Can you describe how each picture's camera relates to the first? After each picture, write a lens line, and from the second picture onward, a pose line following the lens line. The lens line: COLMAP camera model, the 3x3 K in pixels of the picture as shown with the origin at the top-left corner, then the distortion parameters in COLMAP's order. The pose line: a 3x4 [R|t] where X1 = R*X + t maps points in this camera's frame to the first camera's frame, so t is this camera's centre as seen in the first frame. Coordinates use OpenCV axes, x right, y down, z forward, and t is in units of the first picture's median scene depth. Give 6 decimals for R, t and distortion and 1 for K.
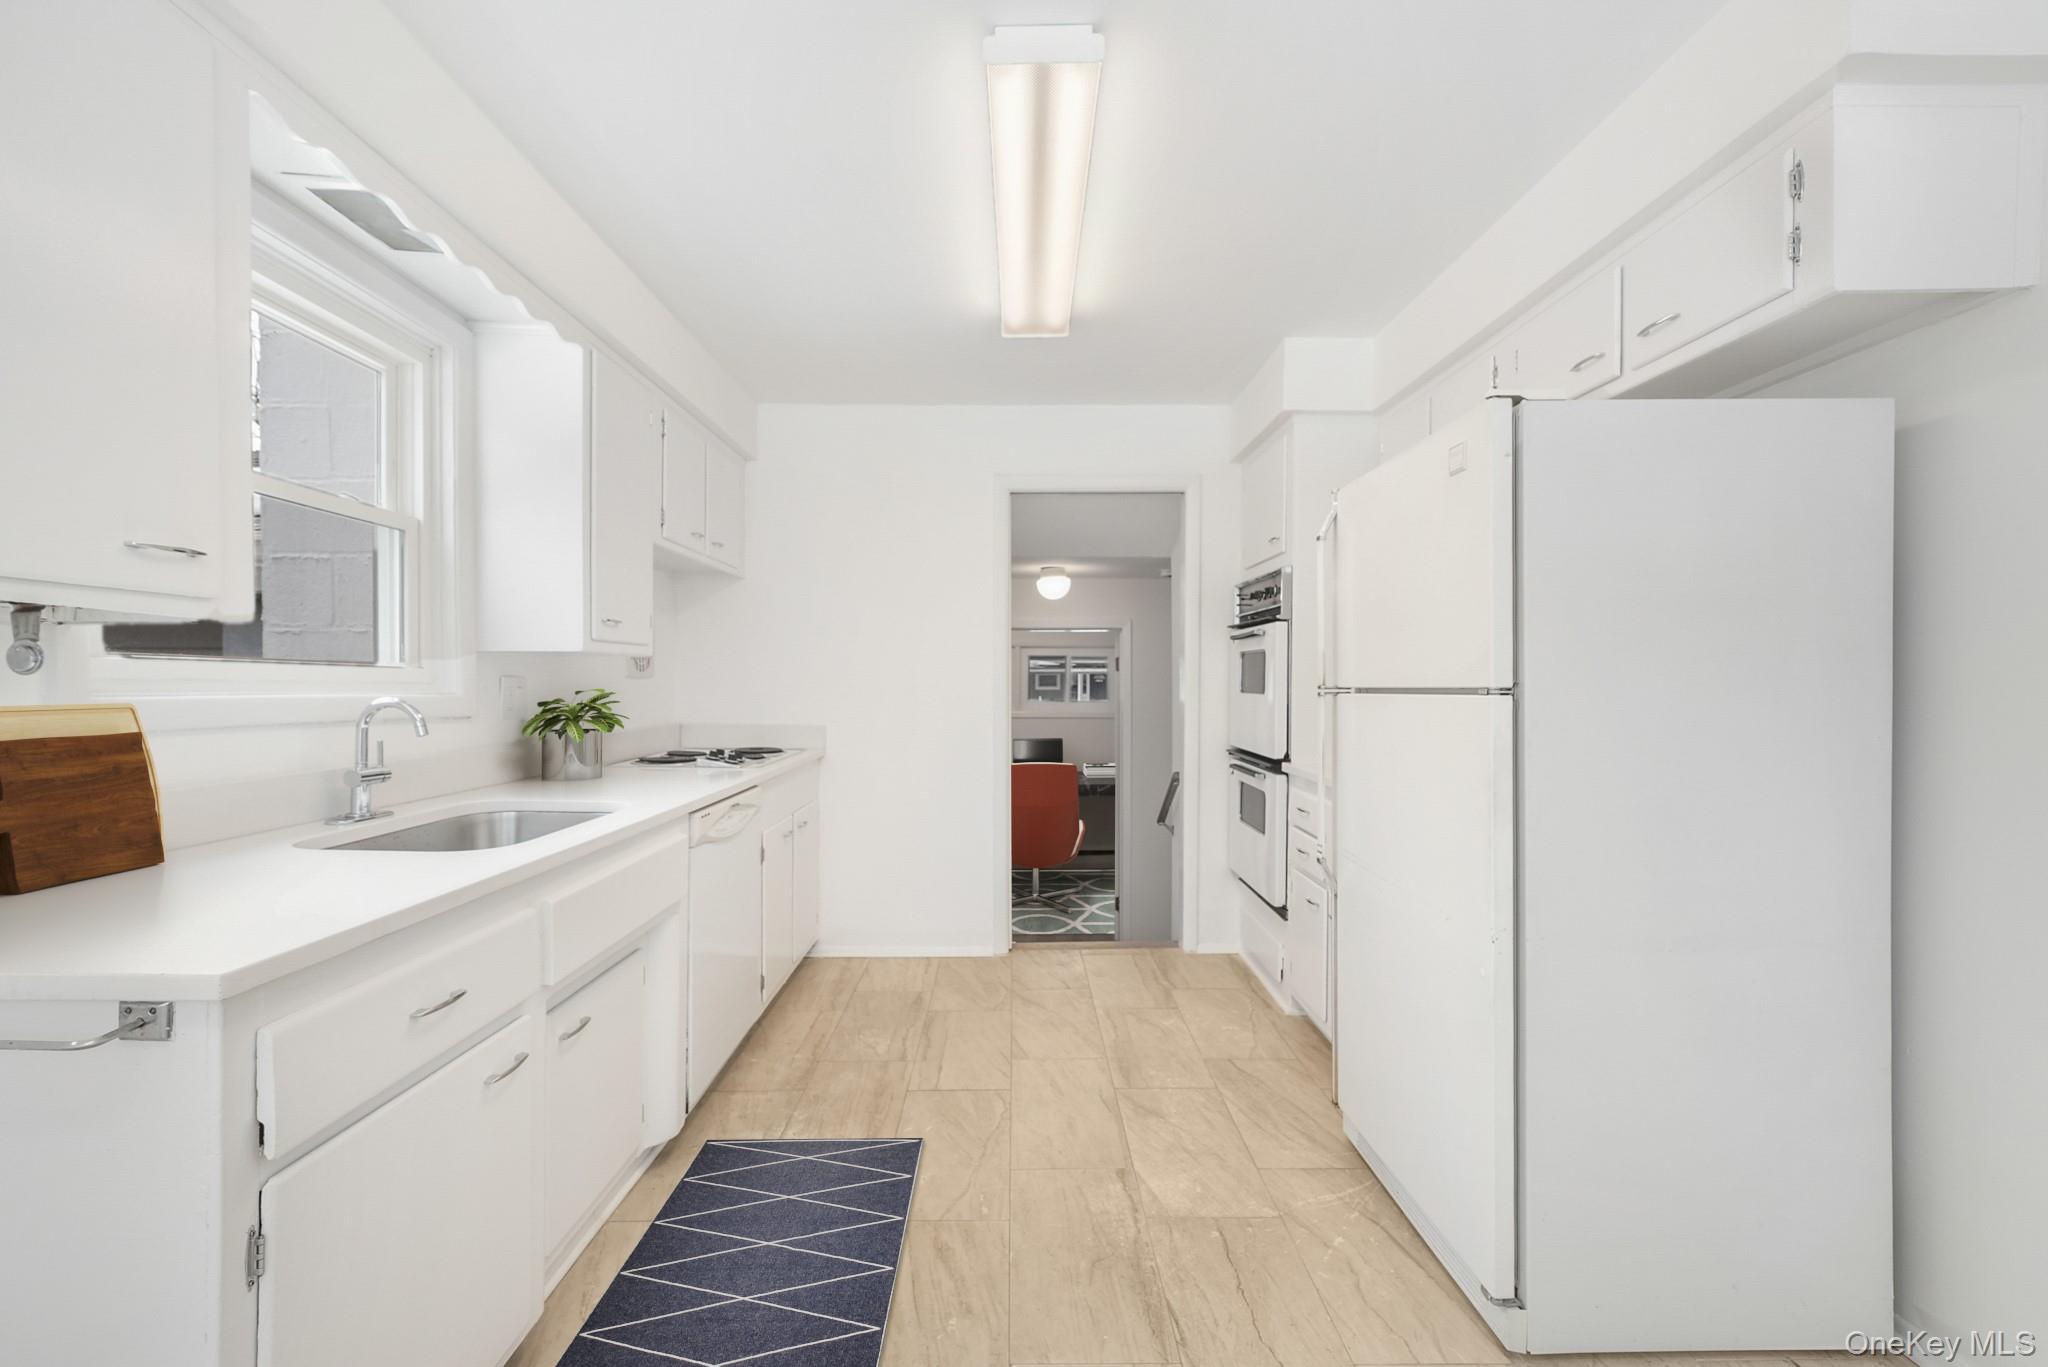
lens RADIAL K [[837.9, 0, 1024.0], [0, 837.9, 683.5], [0, 0, 1]] dist [-0.034188, -0.000097]
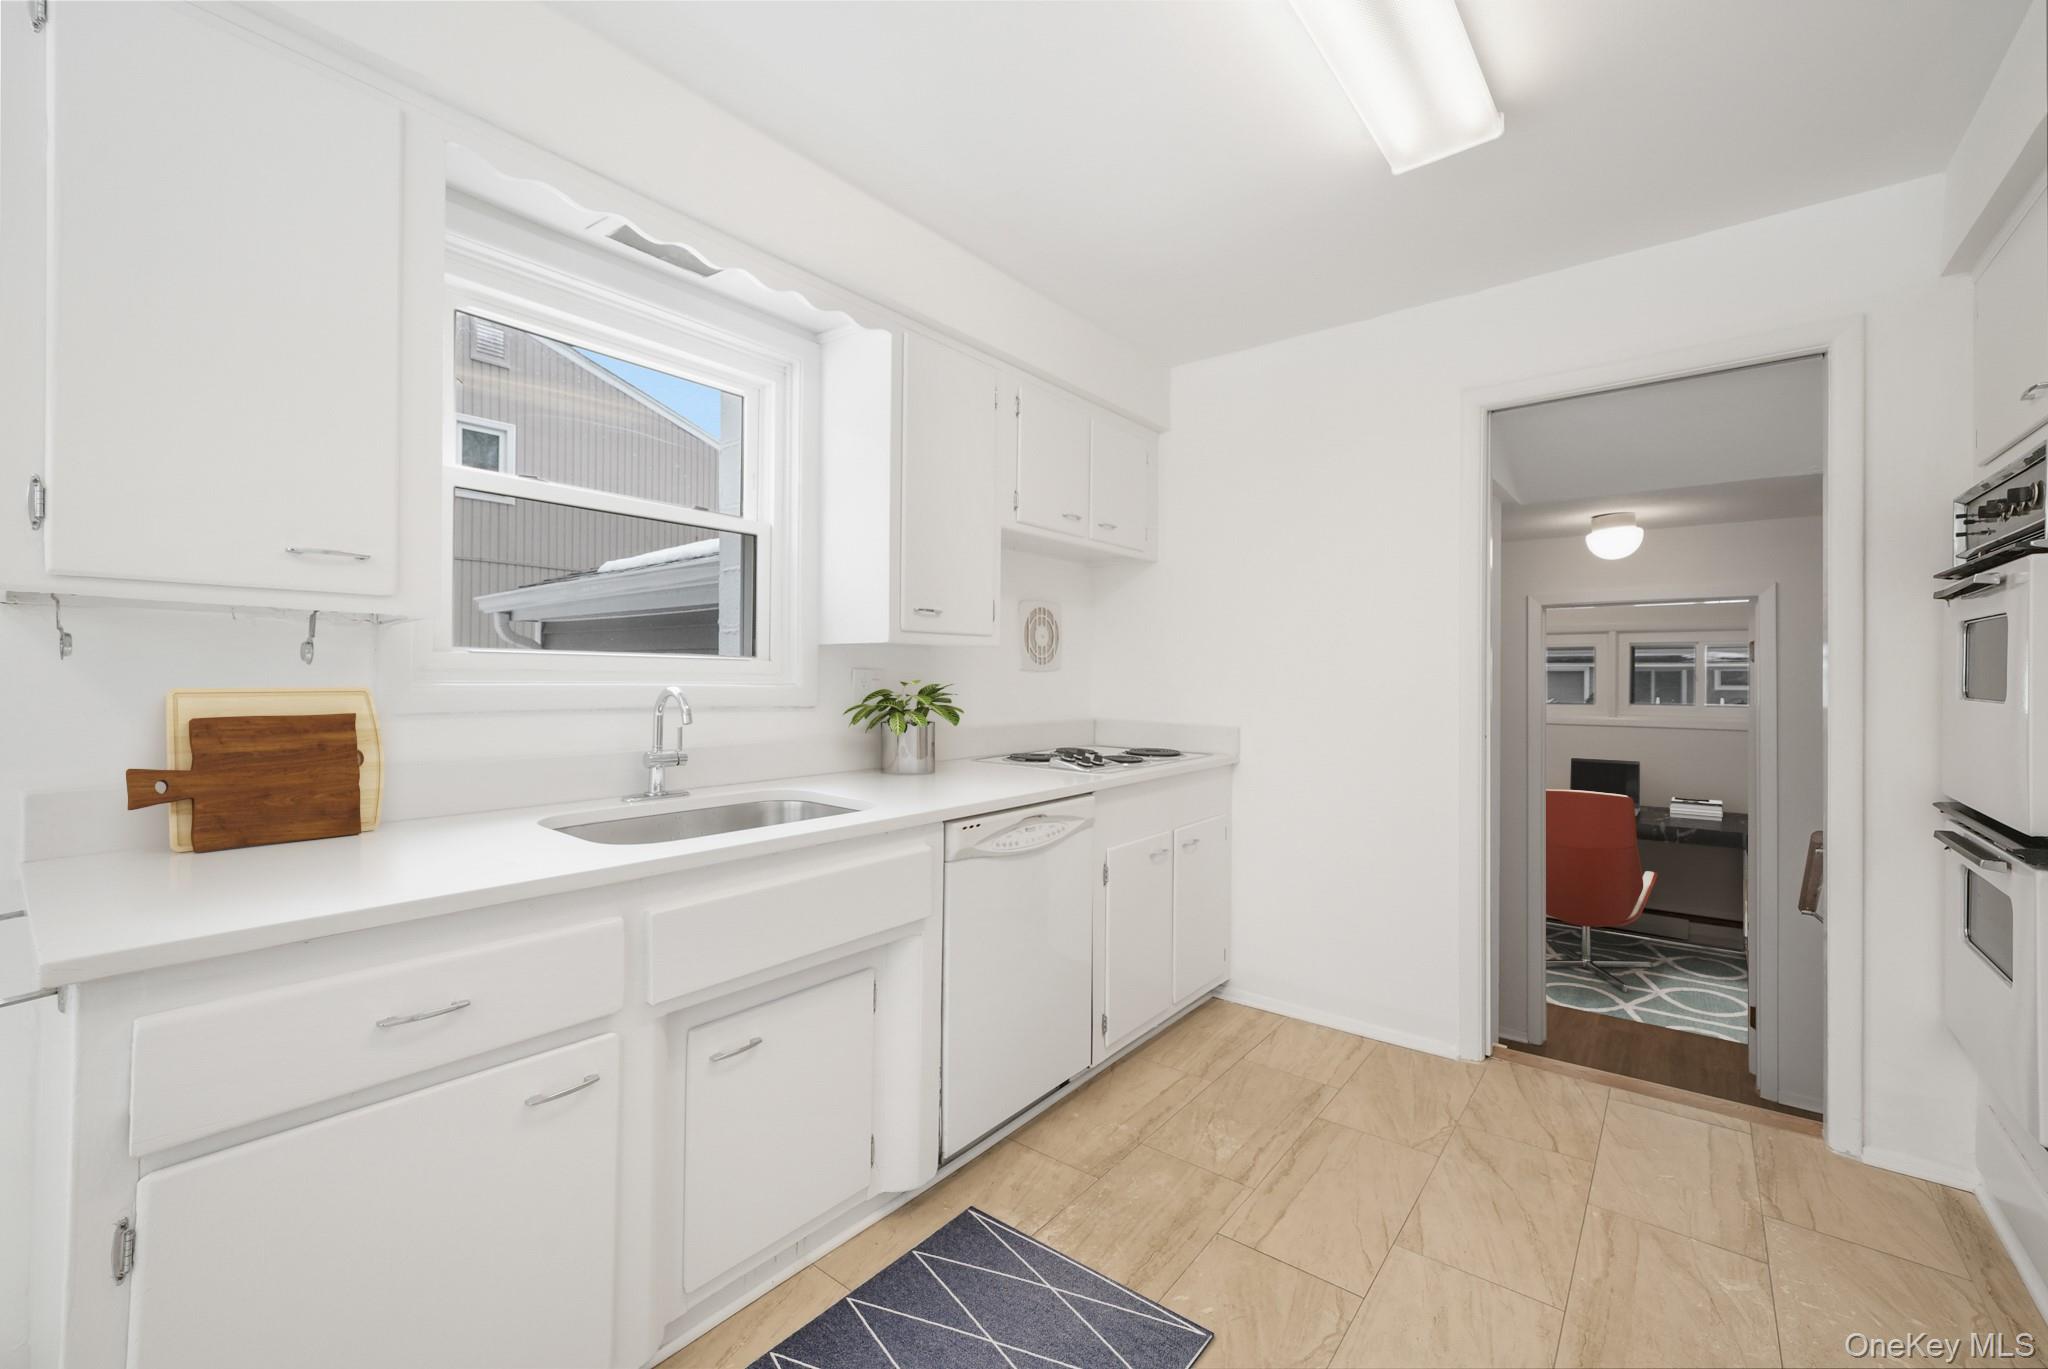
lens RADIAL K [[824.7, 0, 1024.3], [0, 824.7, 666.3], [0, 0, 1]] dist [-0.007513, -0.000175]
pose [[0.769884, -0.004129, -0.638171, 0.164270], [-0.005168, 0.999906, -0.012705, 0.000013], [0.638163, 0.013079, 0.769790, 0.277275]]
